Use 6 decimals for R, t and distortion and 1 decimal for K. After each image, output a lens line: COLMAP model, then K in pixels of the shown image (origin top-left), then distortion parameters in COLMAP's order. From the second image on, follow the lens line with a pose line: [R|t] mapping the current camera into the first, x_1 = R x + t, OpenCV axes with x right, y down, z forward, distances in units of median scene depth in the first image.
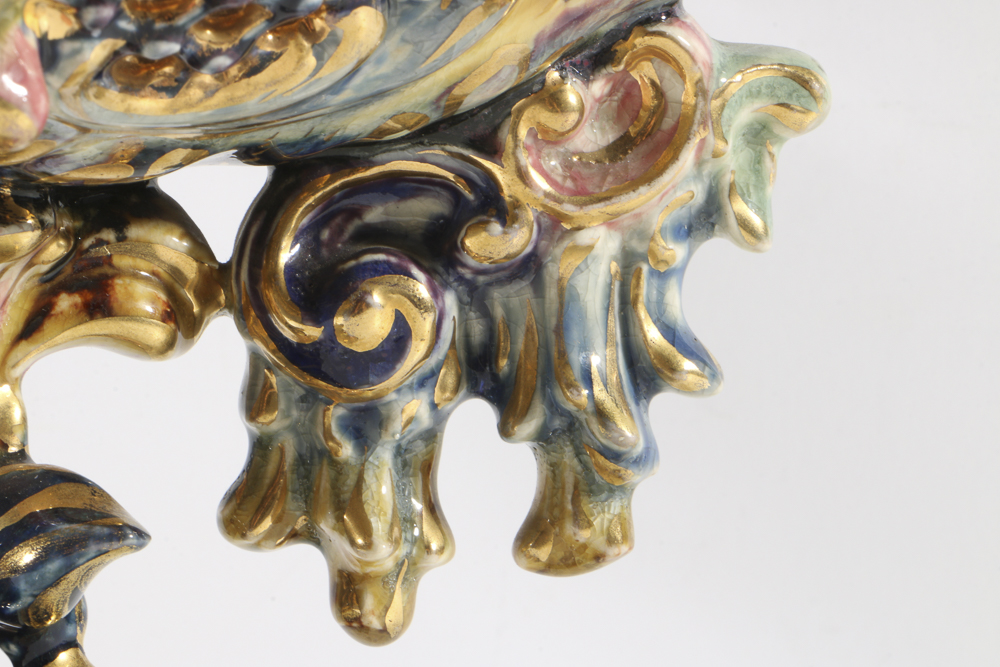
lens RADIAL K [[5327.7, 0, 494.9], [0, 5327.7, 331.5], [0, 0, 1]] dist [0.790938, 0.000000]
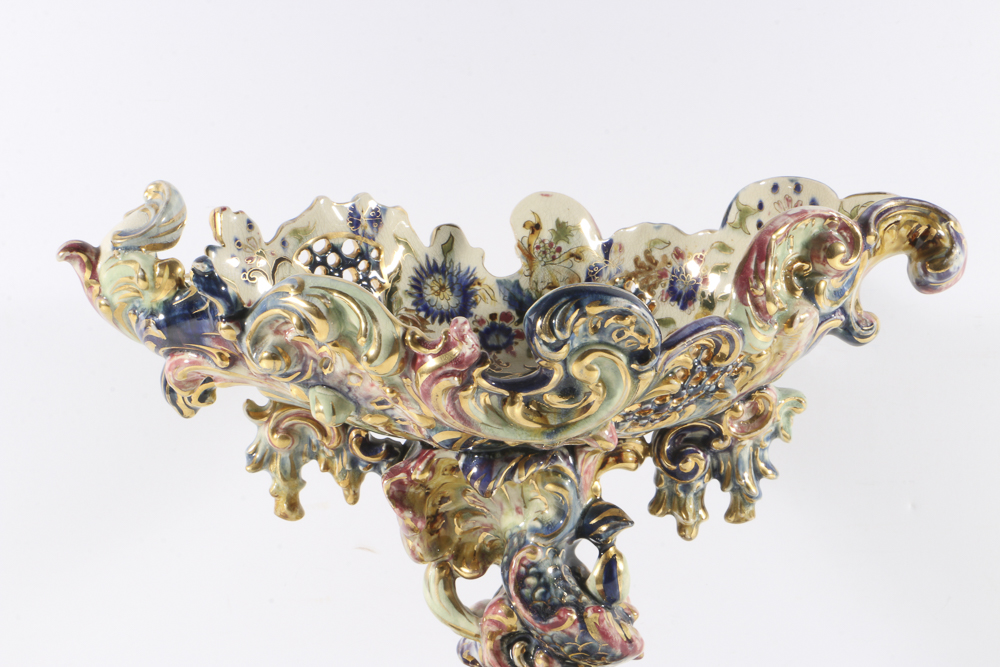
lens RADIAL K [[2196.4, 0, 503.2], [0, 2196.4, 332.0], [0, 0, 1]] dist [0.187208, 0.000000]
pose [[0.997846, 0.001266, -0.065582, -0.052962], [0.005495, 0.994686, 0.102812, -0.264047], [0.065364, -0.102951, 0.992536, -0.599192]]
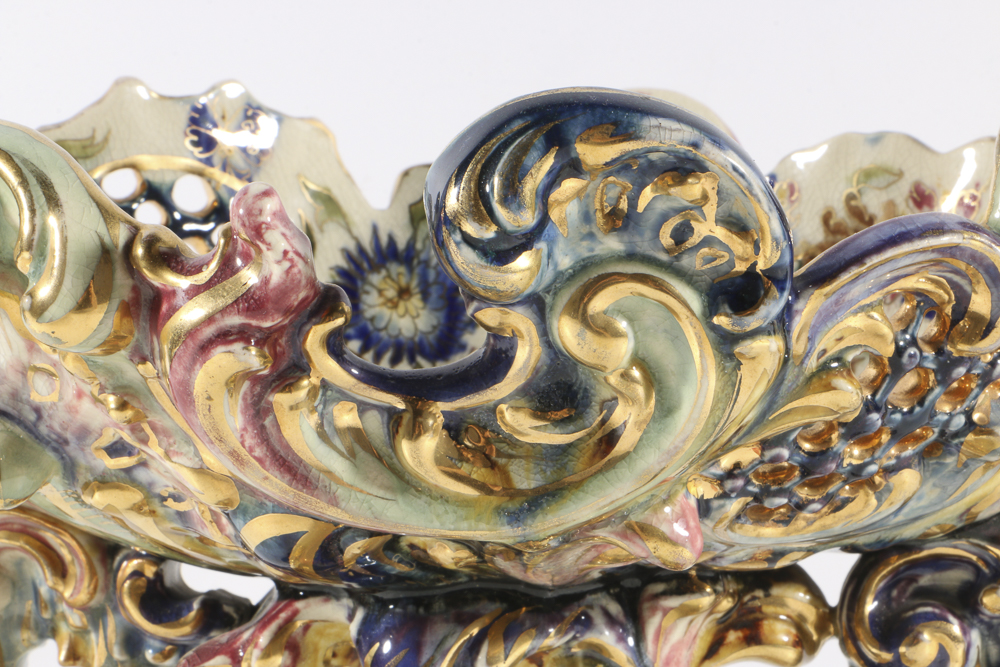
lens RADIAL K [[2901.3, 0, 501.1], [0, 2901.3, 334.0], [0, 0, 1]] dist [0.182648, 0.000000]
pose [[0.979589, -0.013623, -0.200547, 0.029220], [0.005480, 0.999140, -0.041107, -0.060751], [0.200935, 0.039169, 0.978821, 0.116340]]
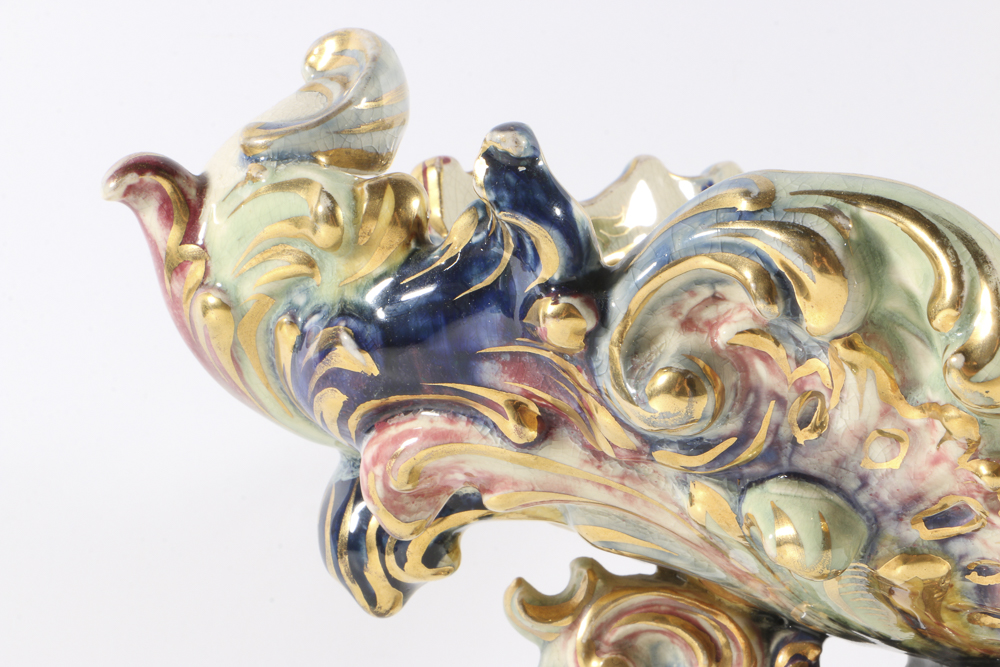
lens RADIAL K [[2901.3, 0, 498.7], [0, 2901.3, 333.3], [0, 0, 1]] dist [0.182648, 0.000000]
pose [[0.999752, -0.005385, -0.021607, -0.334712], [0.003359, 0.995685, -0.092740, -0.040302], [0.022013, 0.092644, 0.995456, 0.097474]]
